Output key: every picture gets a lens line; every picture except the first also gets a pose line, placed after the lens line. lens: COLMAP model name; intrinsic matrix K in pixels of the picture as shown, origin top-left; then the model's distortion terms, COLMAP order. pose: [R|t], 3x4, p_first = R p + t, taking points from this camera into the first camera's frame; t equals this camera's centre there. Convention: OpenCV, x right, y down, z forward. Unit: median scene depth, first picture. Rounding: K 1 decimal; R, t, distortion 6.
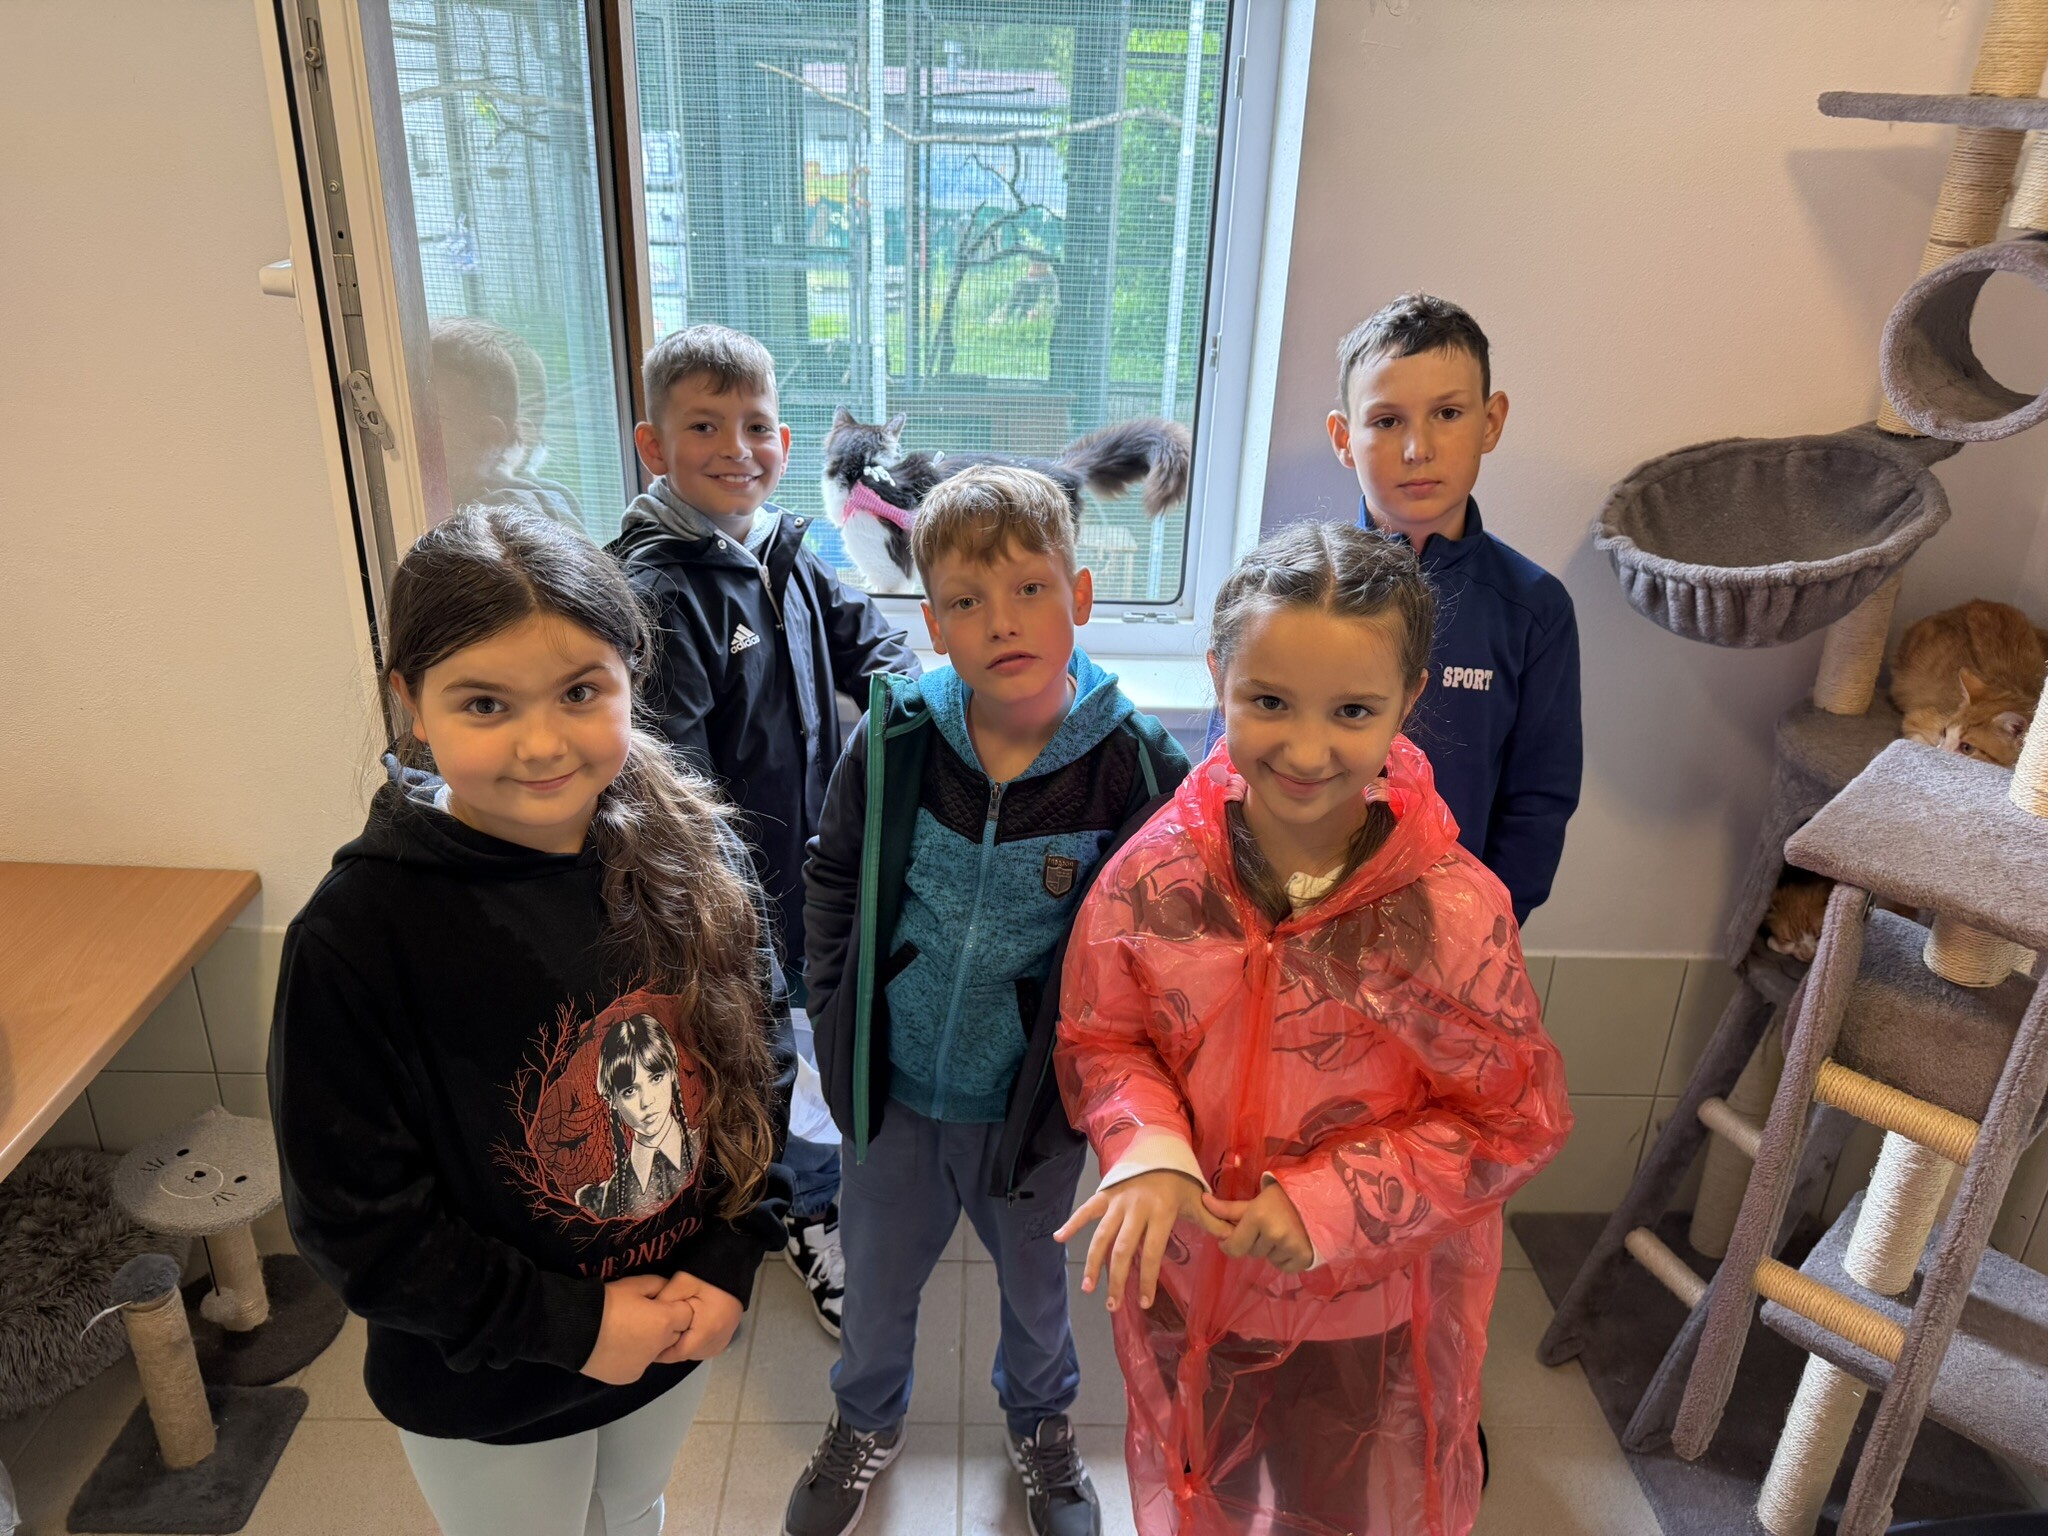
lens RADIAL K [[1443.0, 0, 1012.5], [0, 1443.0, 770.5], [0, 0, 1]] dist [0.028074, -0.022250]
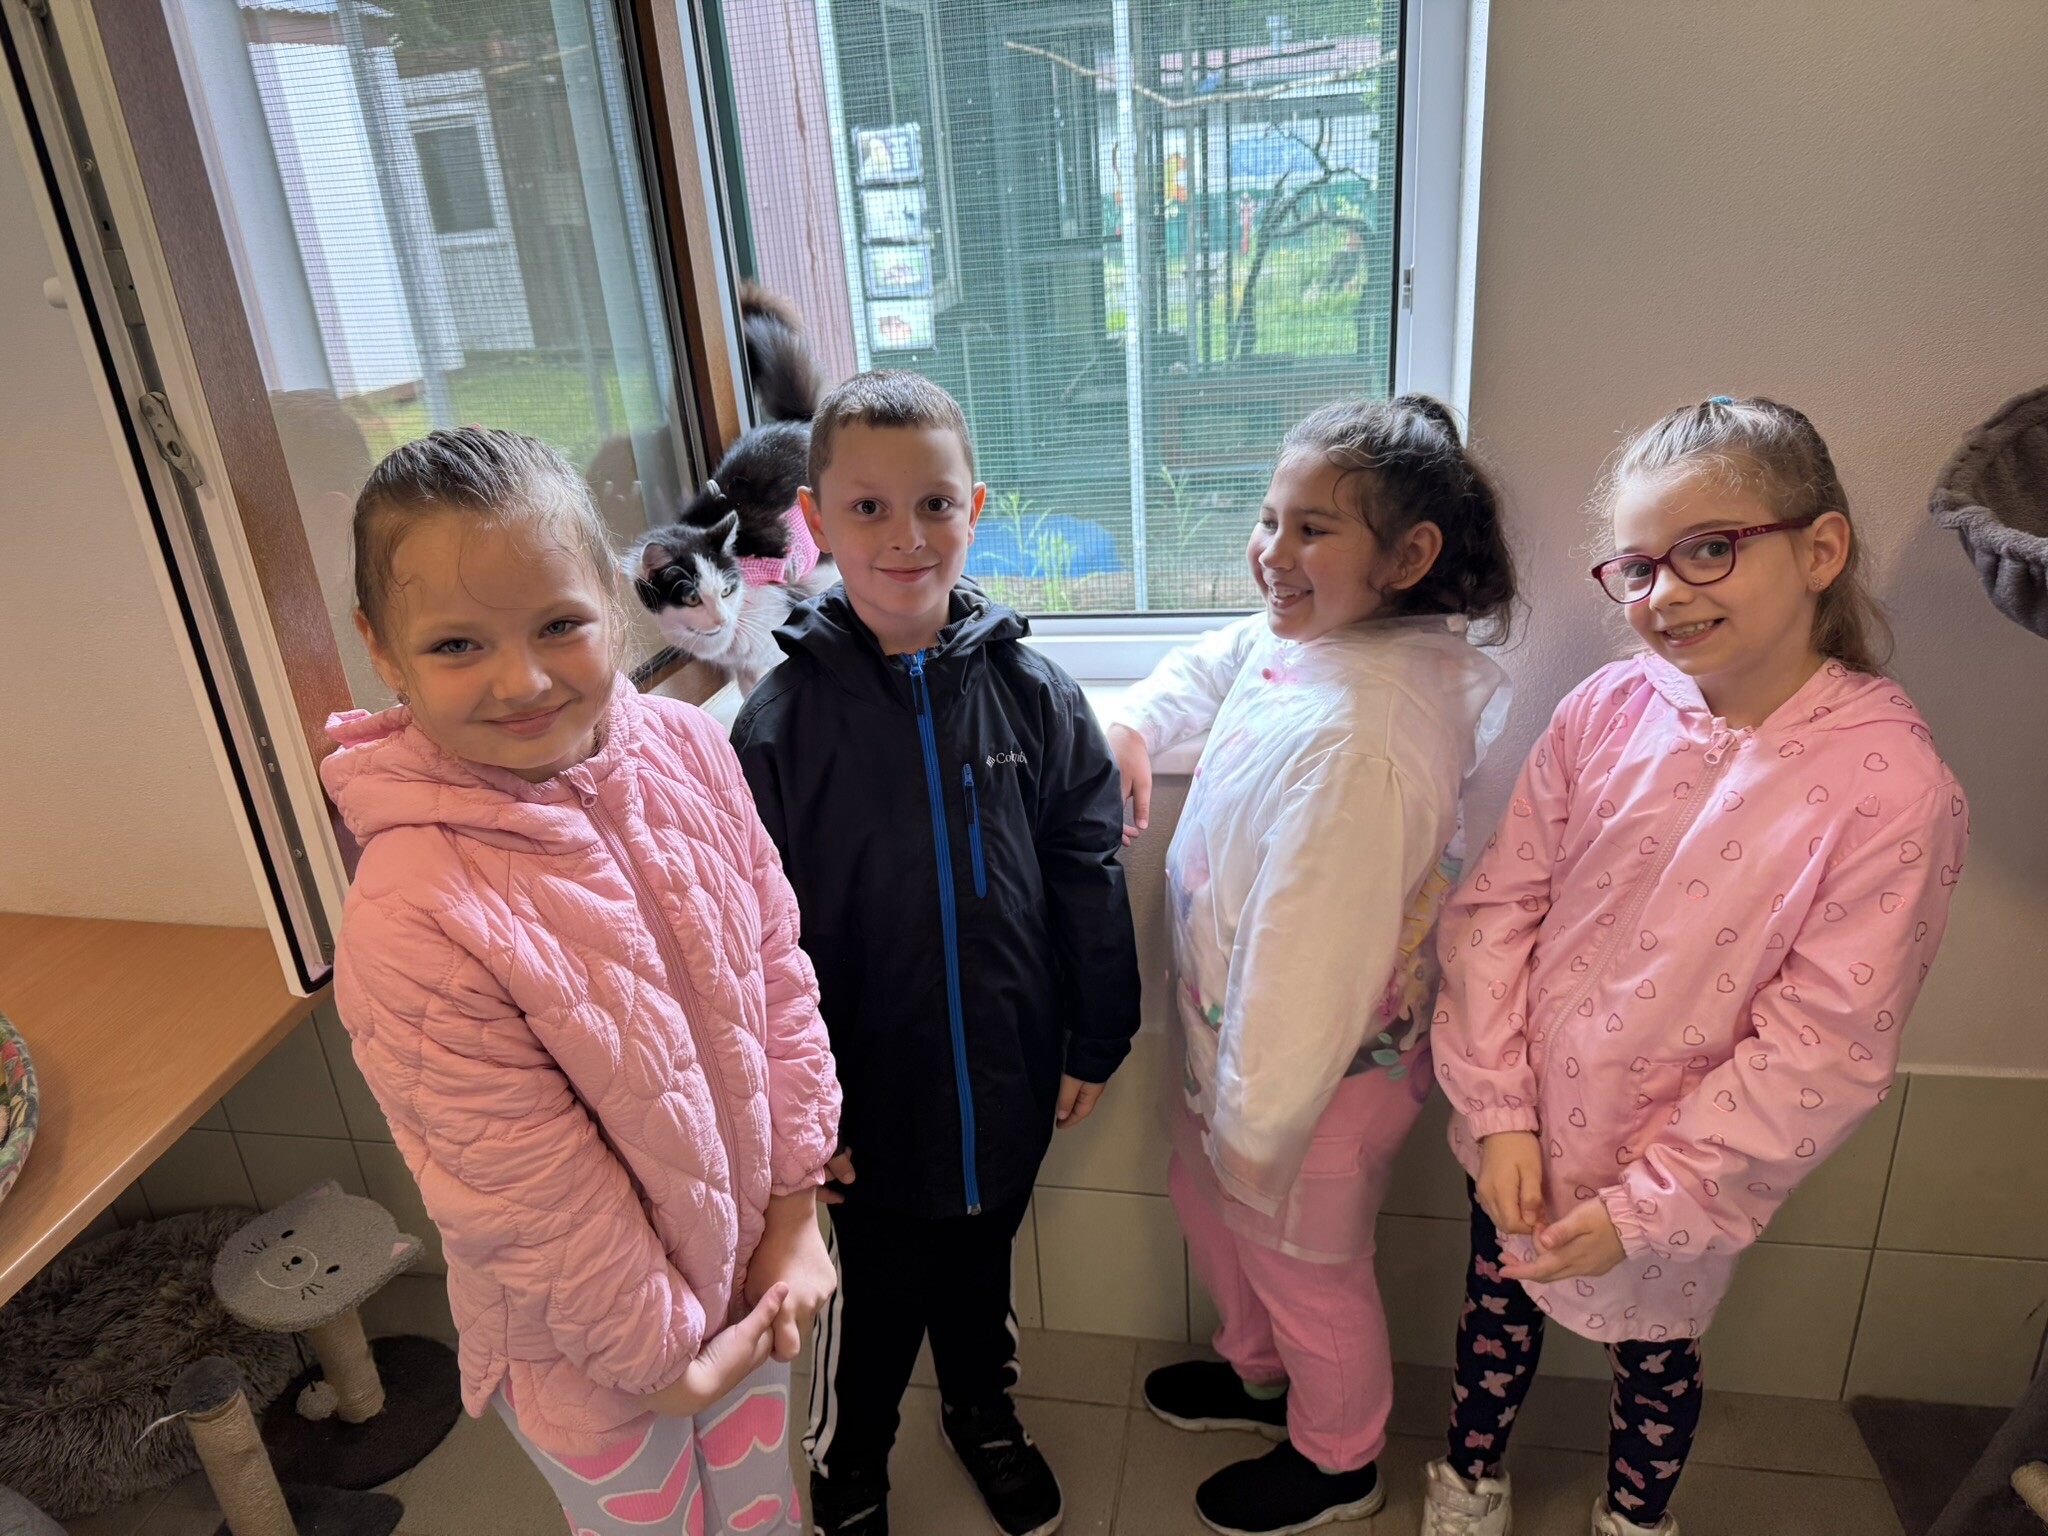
lens RADIAL K [[1443.0, 0, 1013.1], [0, 1443.0, 769.9], [0, 0, 1]] dist [0.028074, -0.022250]
pose [[0.973459, -0.010943, -0.228600, 0.105834], [0.012028, 0.999922, 0.003356, -0.035583], [0.228545, -0.006016, 0.973515, 0.179701]]
